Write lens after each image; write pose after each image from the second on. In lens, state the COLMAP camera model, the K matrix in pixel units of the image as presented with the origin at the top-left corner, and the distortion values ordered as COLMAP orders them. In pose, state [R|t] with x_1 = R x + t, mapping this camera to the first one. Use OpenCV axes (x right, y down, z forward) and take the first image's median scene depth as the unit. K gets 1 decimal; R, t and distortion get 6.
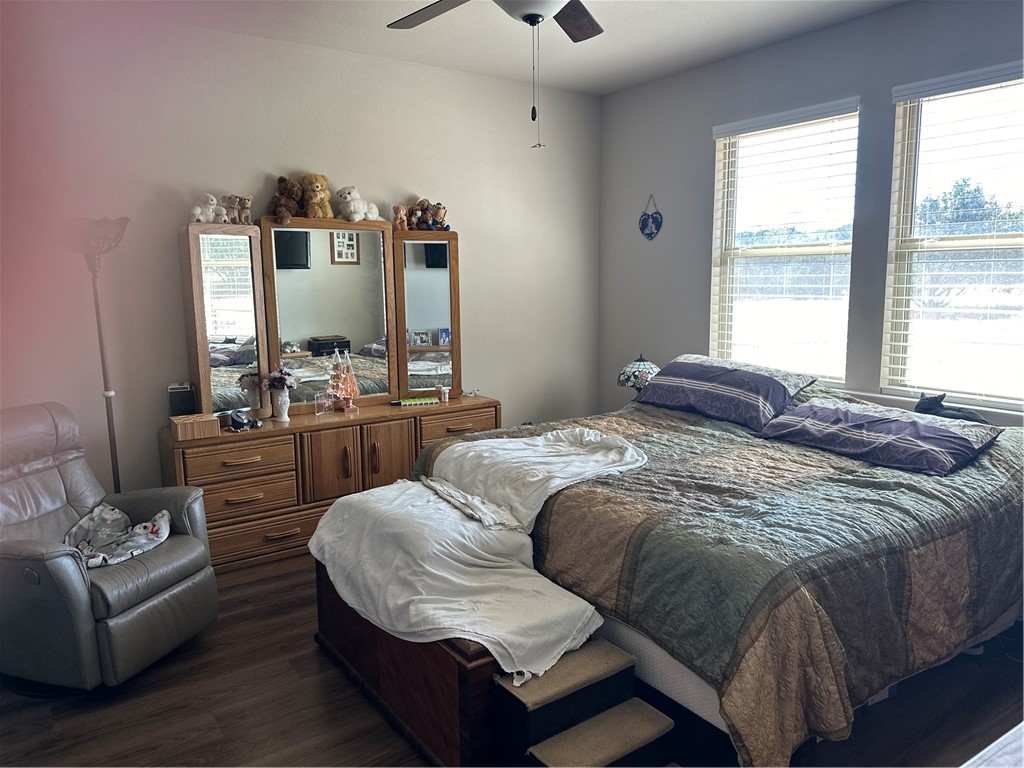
lens RADIAL K [[720.5, 0, 466.0], [0, 720.5, 387.3], [0, 0, 1]] dist [0.078146, -0.100492]
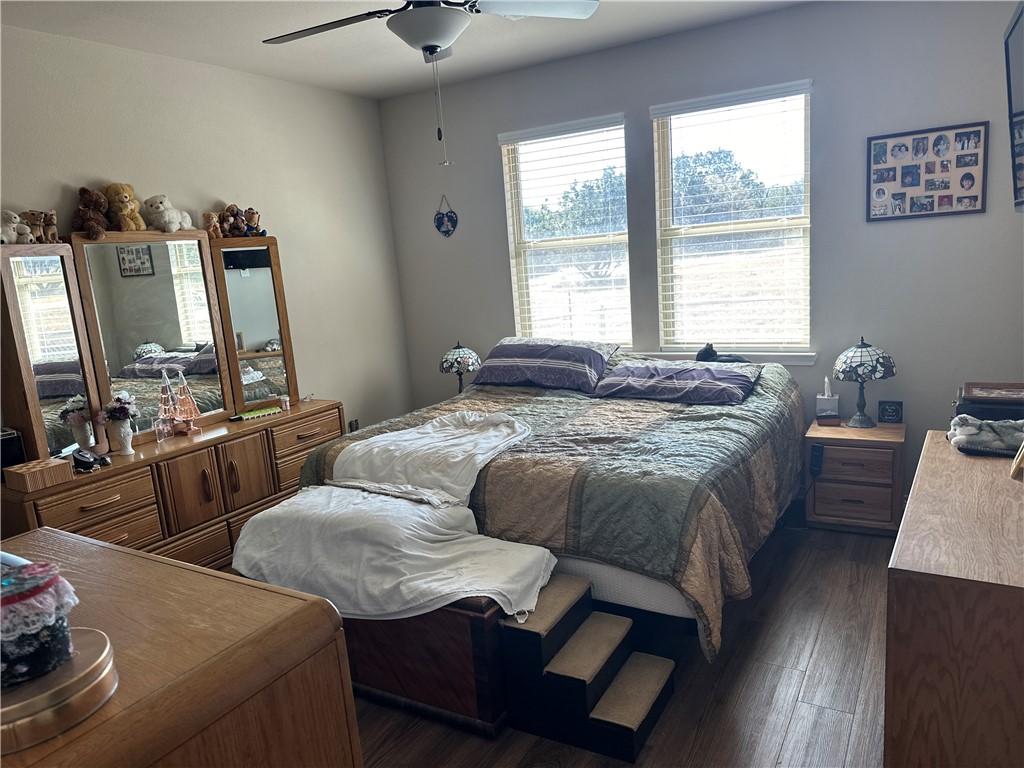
lens RADIAL K [[720.5, 0, 497.5], [0, 720.5, 402.7], [0, 0, 1]] dist [0.078146, -0.100492]
pose [[0.909086, -0.140133, 0.392334, -0.230114], [0.128590, 0.990133, 0.055694, -0.011808], [-0.396267, -0.000181, 0.918135, -0.046823]]
